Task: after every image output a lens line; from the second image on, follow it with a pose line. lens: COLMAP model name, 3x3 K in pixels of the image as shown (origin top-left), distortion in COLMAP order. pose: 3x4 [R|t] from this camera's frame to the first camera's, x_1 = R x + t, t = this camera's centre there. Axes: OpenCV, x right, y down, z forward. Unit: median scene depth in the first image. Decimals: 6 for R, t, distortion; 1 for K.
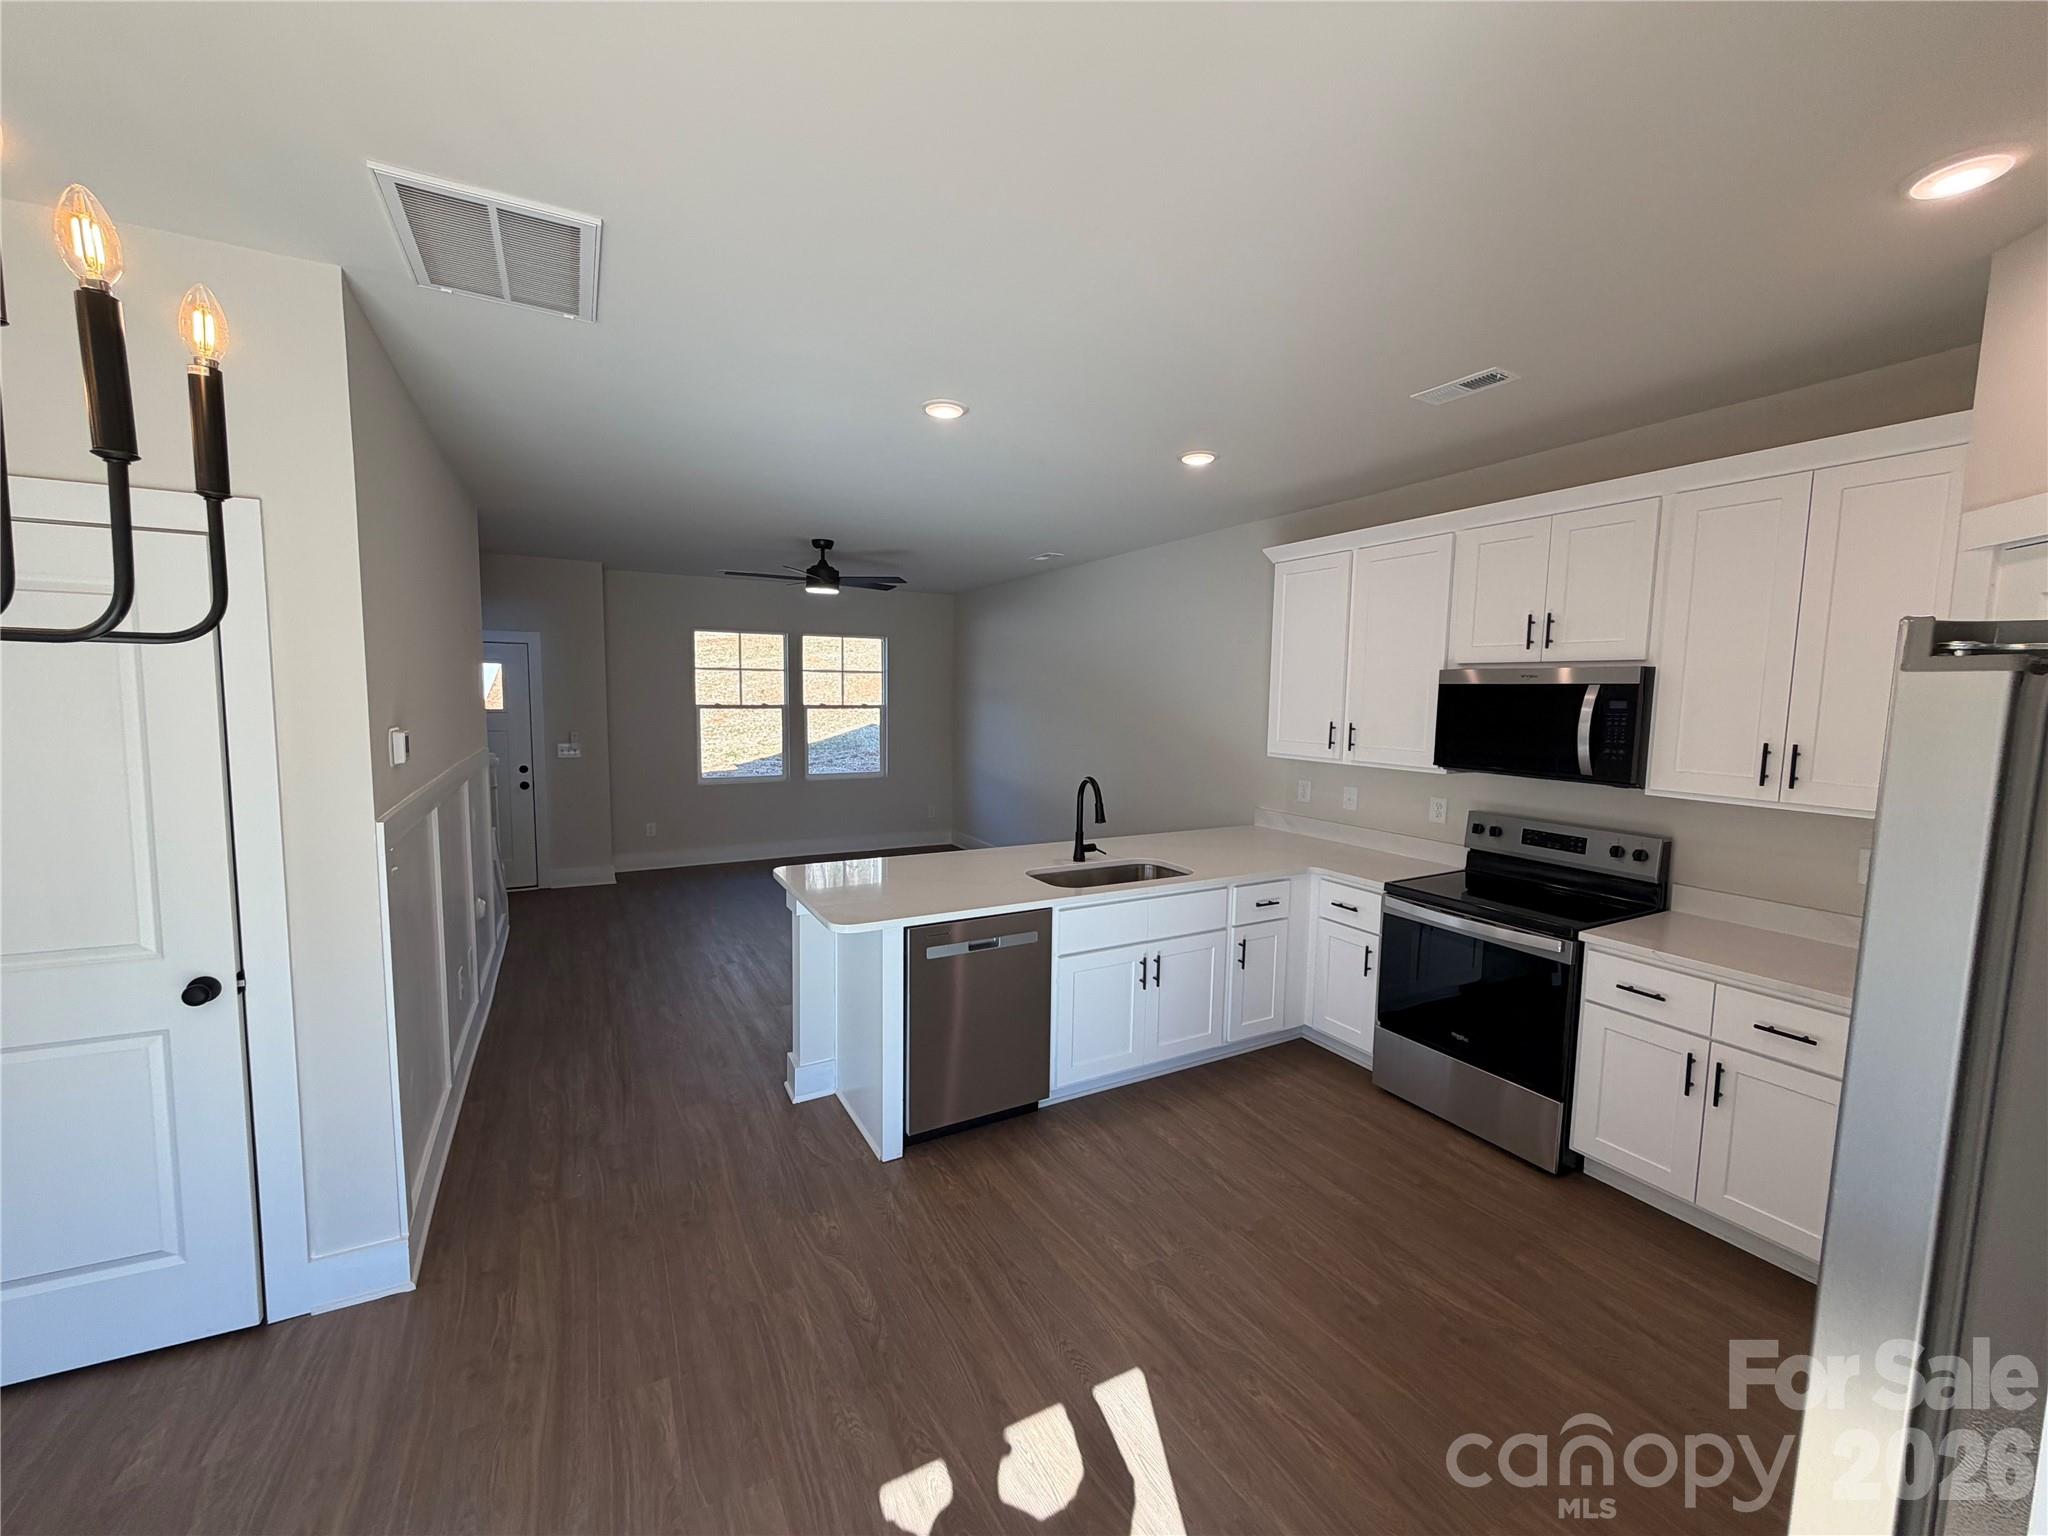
lens RADIAL K [[819.9, 0, 1019.6], [0, 819.9, 760.8], [0, 0, 1]] dist [0.000883, -0.000114]
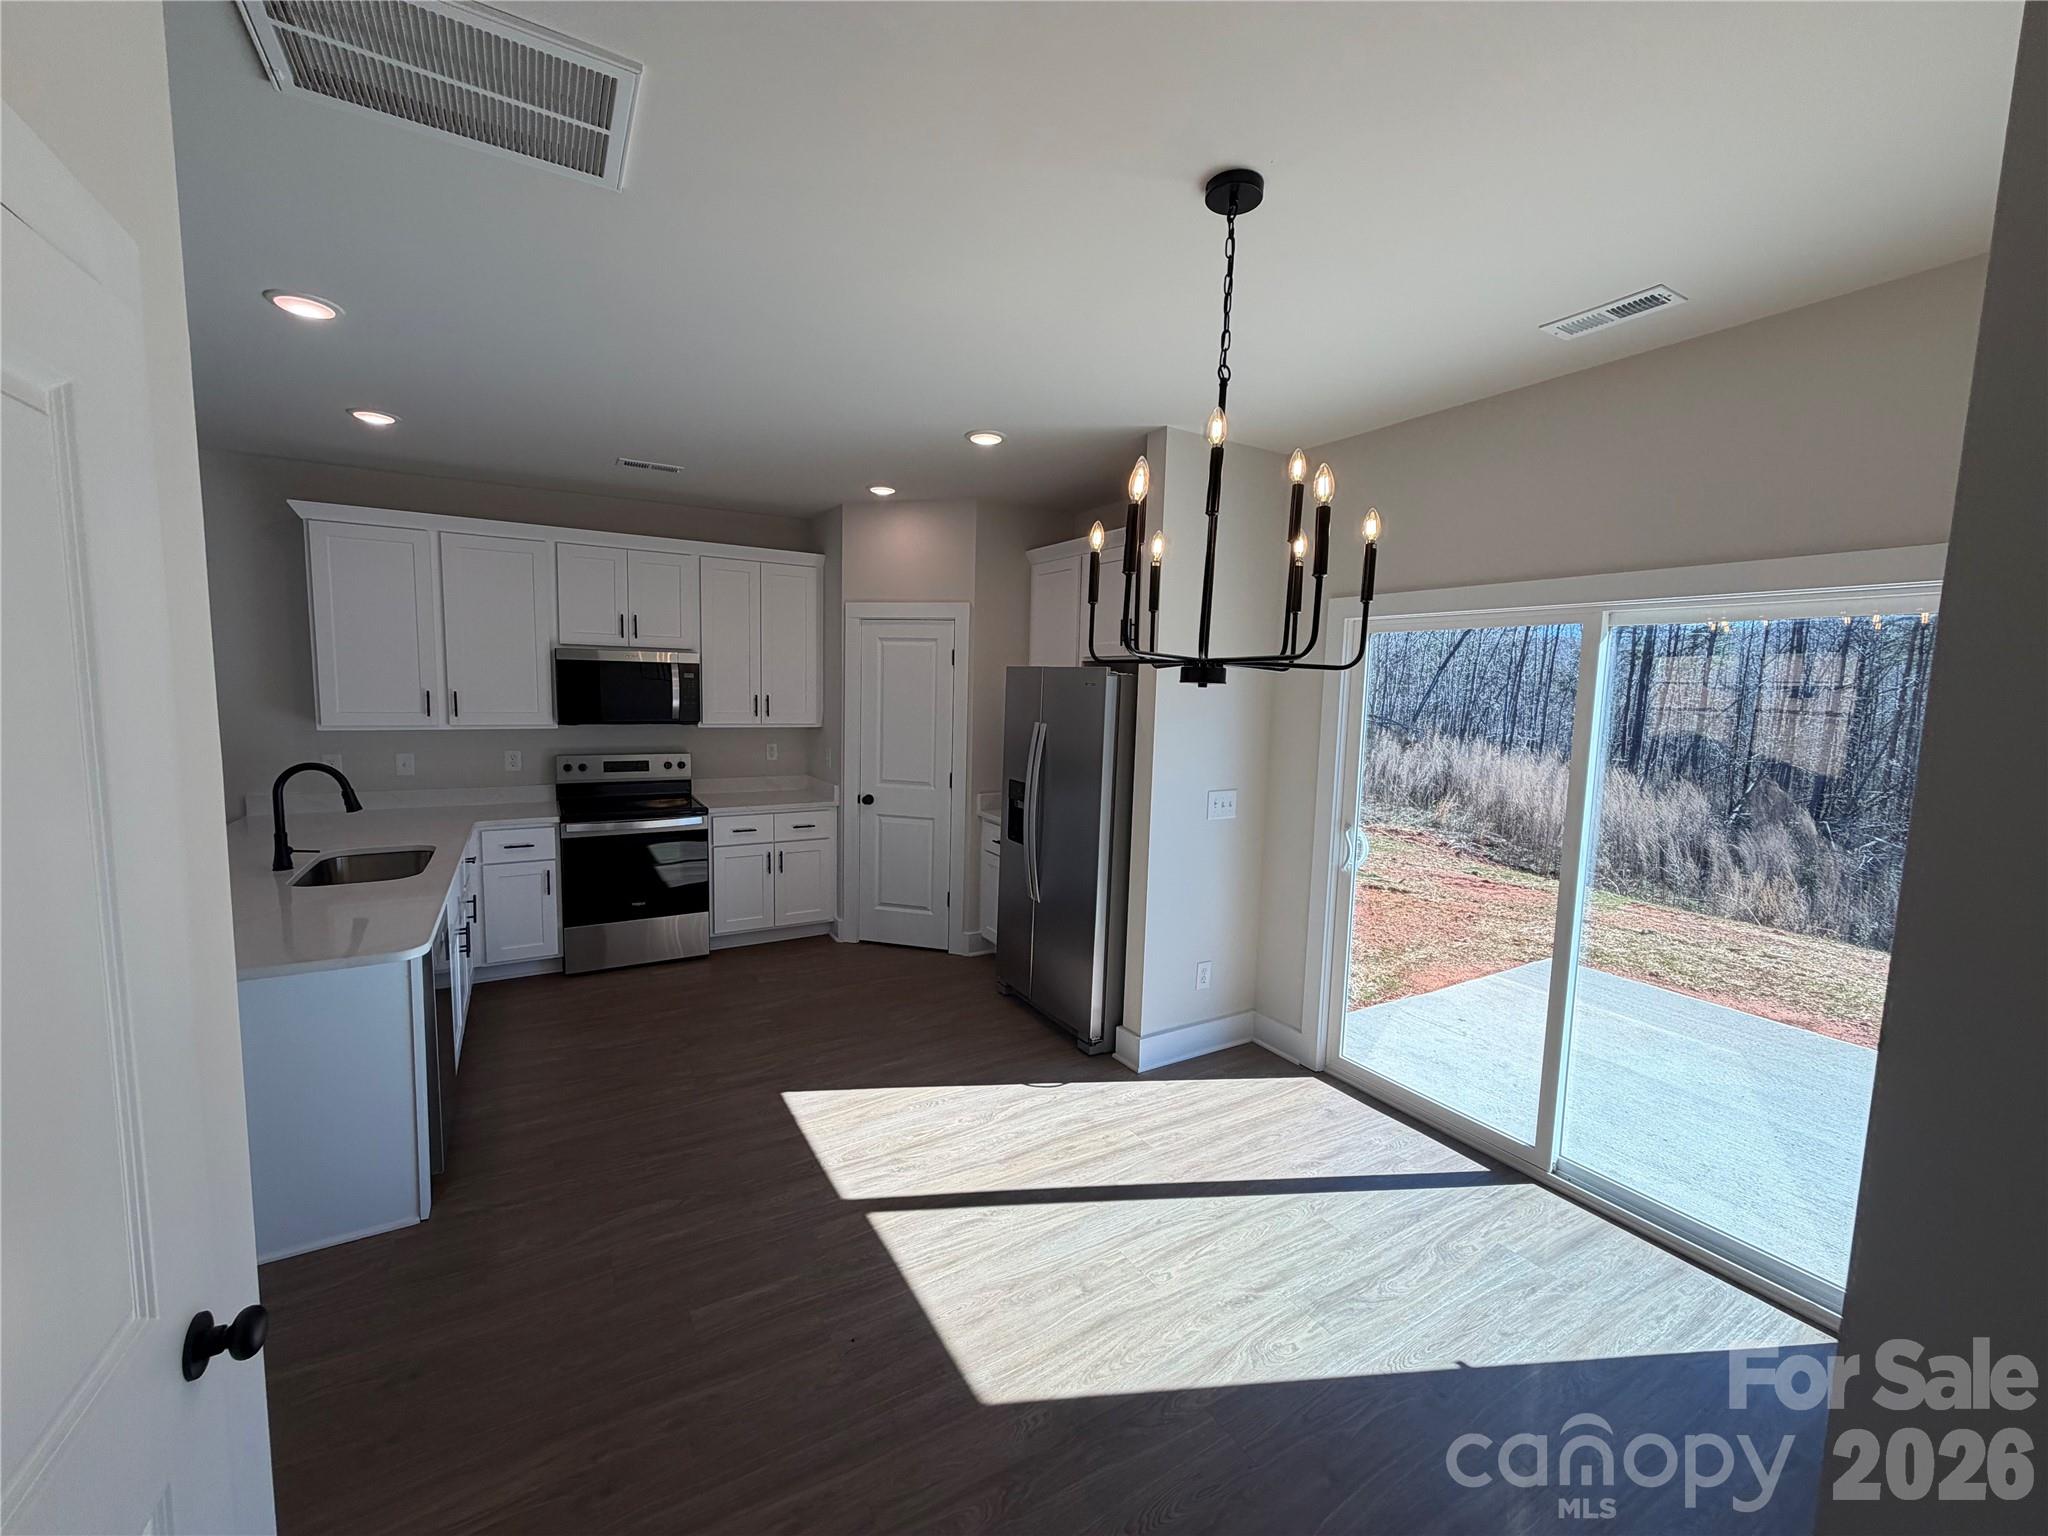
lens RADIAL K [[819.9, 0, 1019.6], [0, 819.9, 760.8], [0, 0, 1]] dist [0.000883, -0.000114]
pose [[-0.037454, -0.112294, 0.992969, -0.882237], [0.059783, 0.991635, 0.114398, -0.041433], [-0.997508, 0.063647, -0.030427, 0.339940]]
